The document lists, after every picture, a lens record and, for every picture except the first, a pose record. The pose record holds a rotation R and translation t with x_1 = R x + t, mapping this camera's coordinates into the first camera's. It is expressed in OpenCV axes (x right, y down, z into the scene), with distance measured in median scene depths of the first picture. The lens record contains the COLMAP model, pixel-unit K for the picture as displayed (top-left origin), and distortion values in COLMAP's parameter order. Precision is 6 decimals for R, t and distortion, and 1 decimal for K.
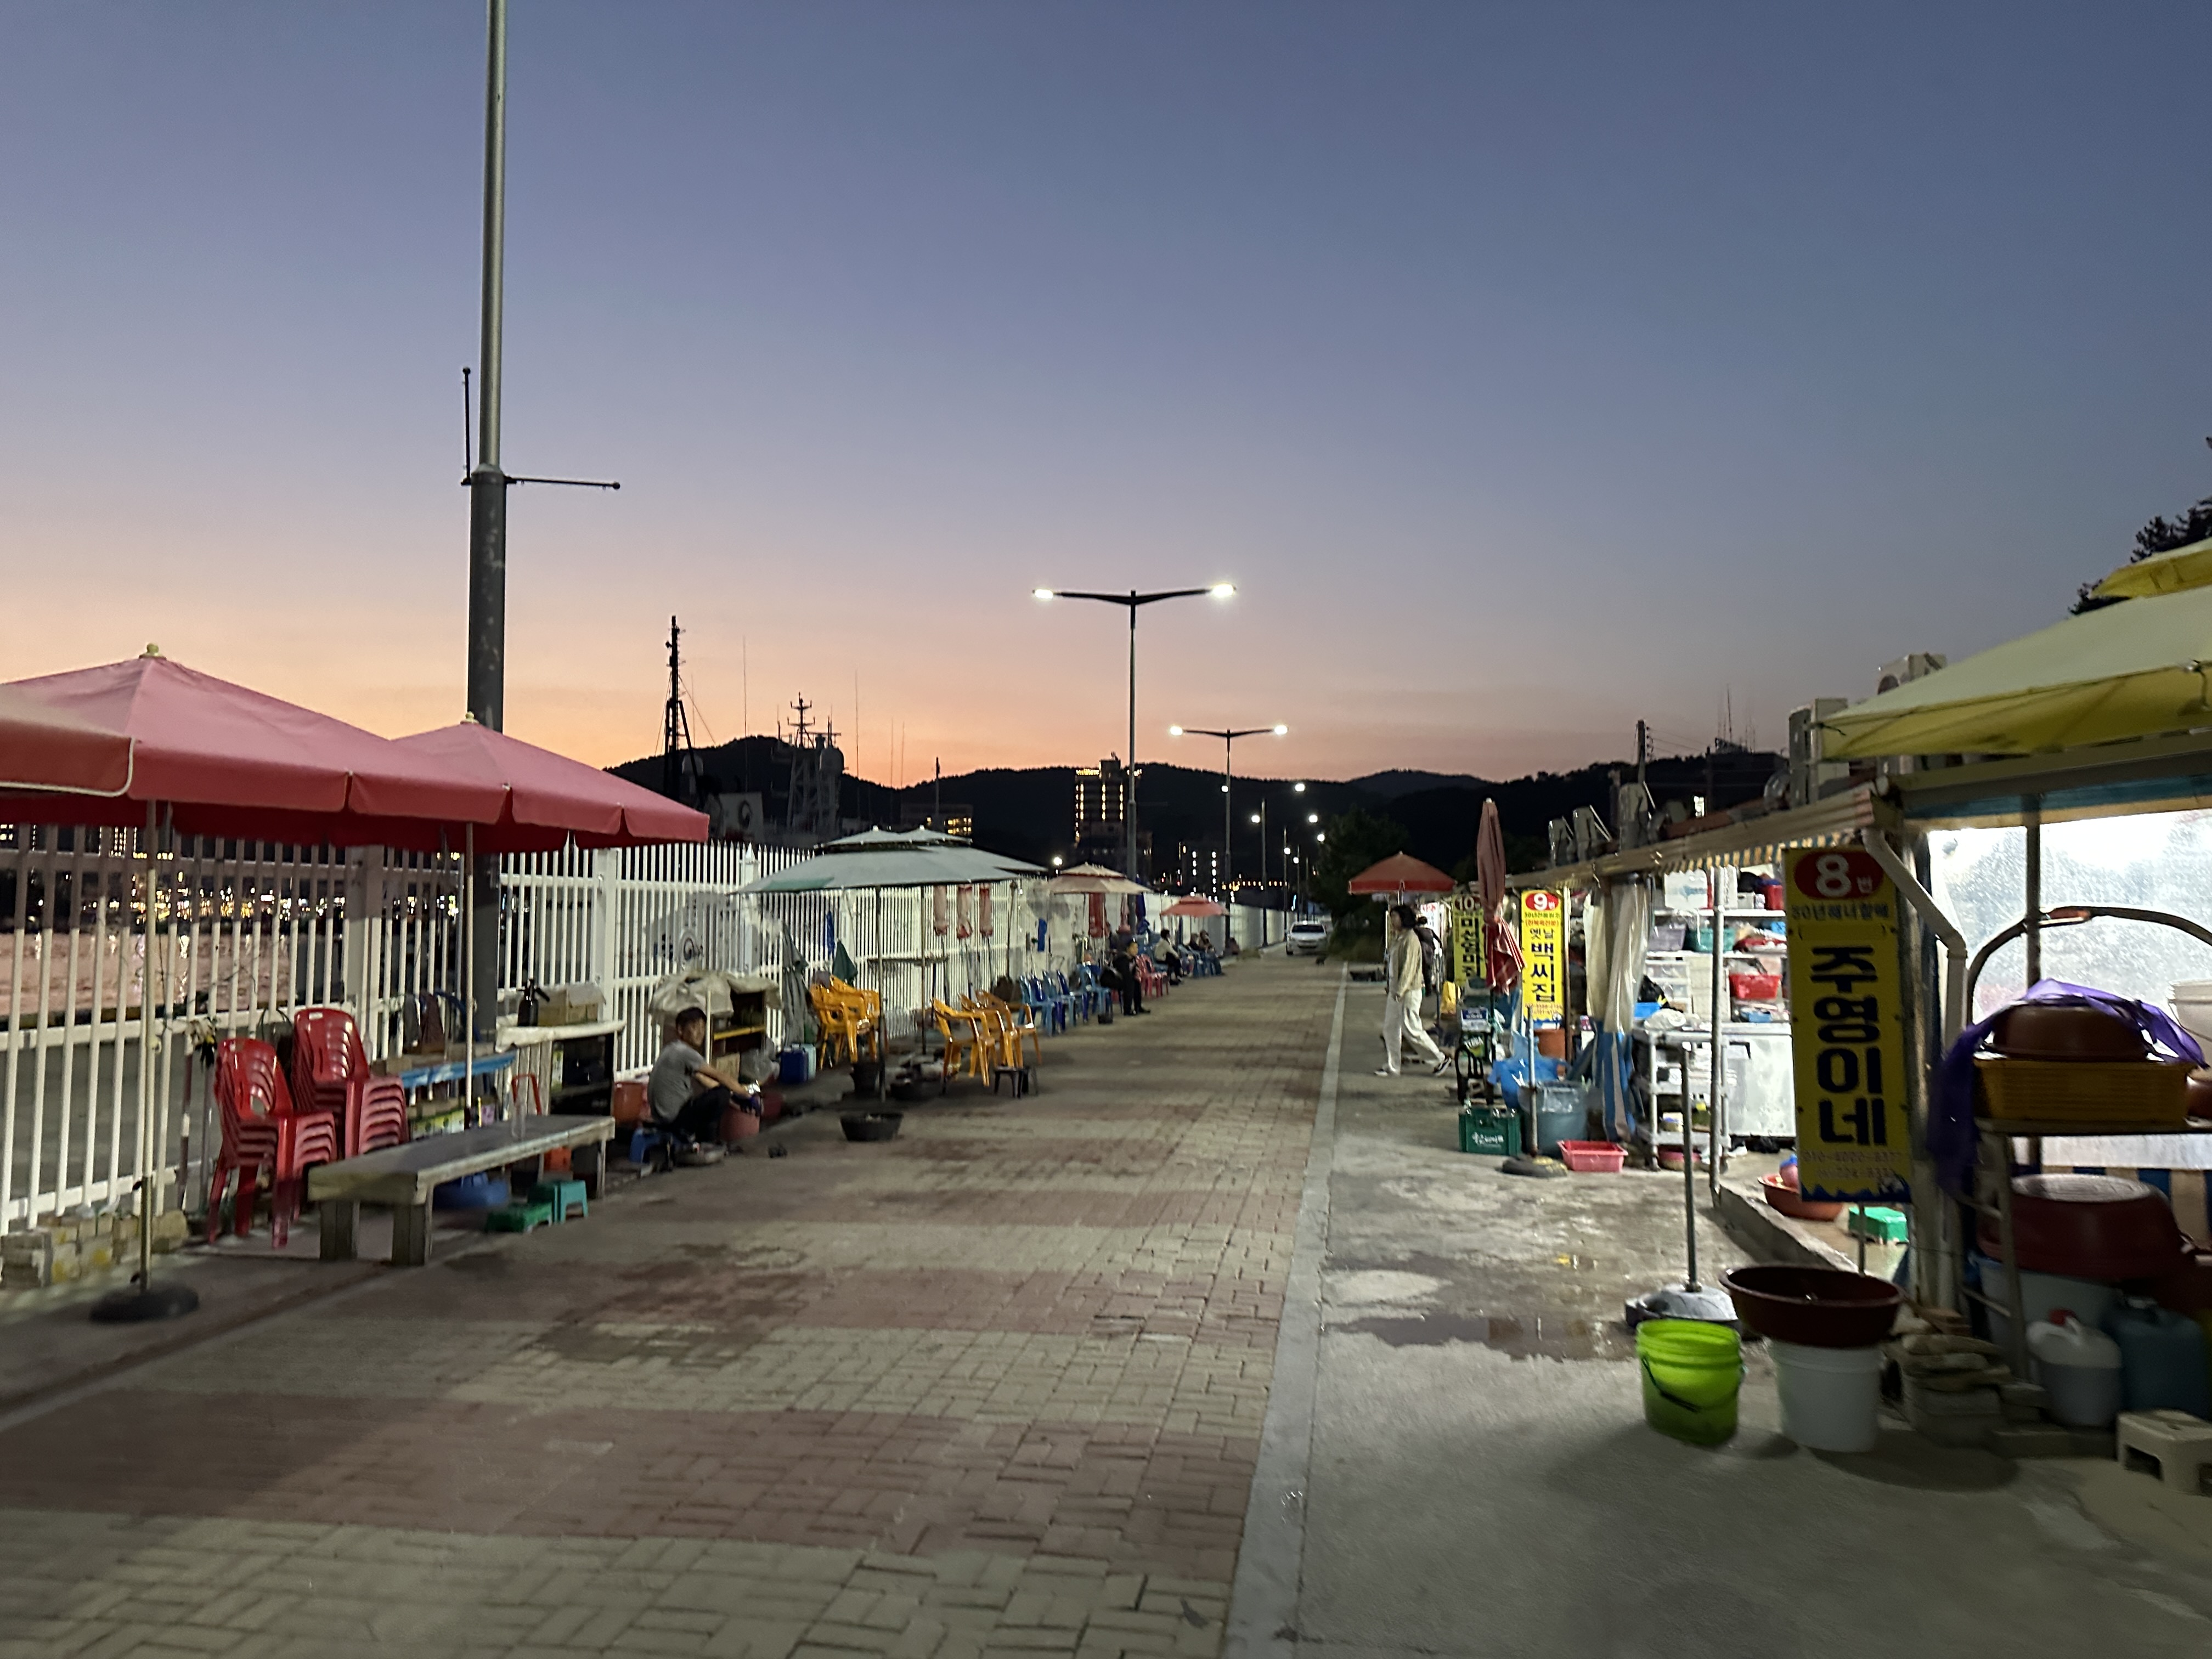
lens RADIAL K [[1517.9, 0, 1099.8], [0, 1517.9, 828.6], [0, 0, 1]] dist [0.091486, -0.000987]
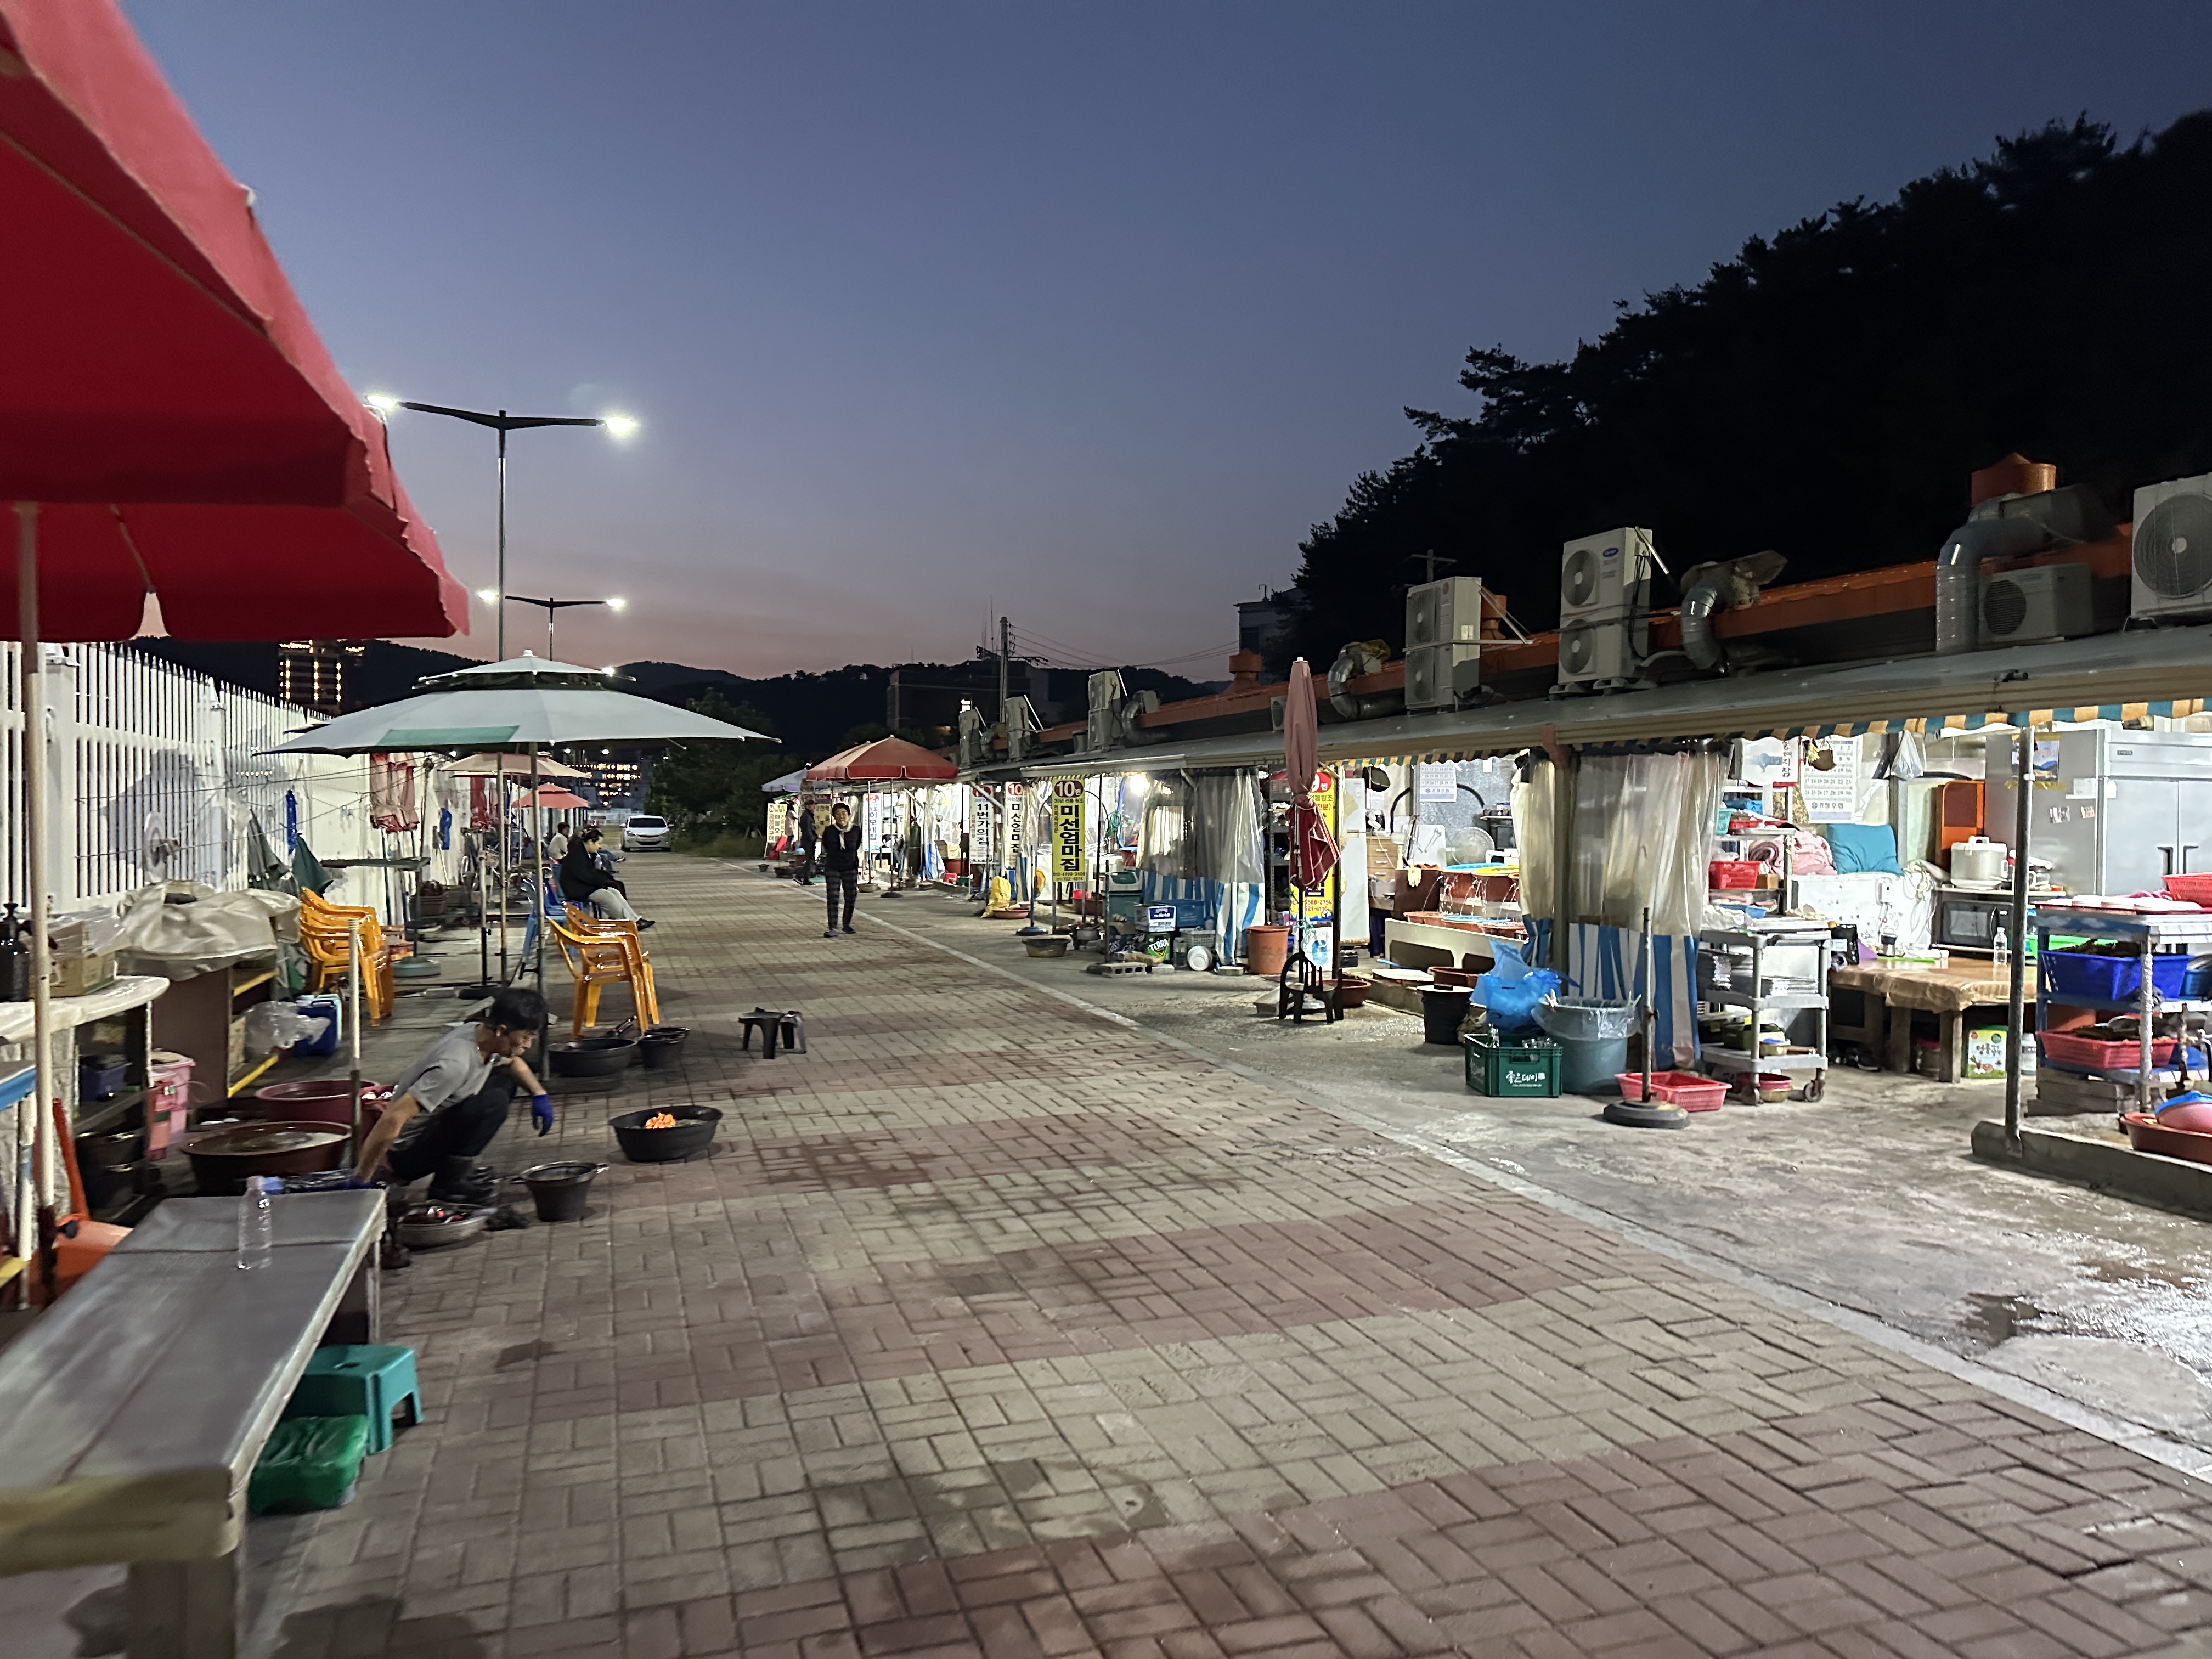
lens RADIAL K [[1517.9, 0, 1109.6], [0, 1517.9, 829.9], [0, 0, 1]] dist [0.091486, -0.000987]
pose [[0.891959, -0.004001, 0.452098, -0.172351], [-0.027578, 0.997617, 0.063237, 0.020249], [-0.451274, -0.068873, 0.889724, 0.247091]]
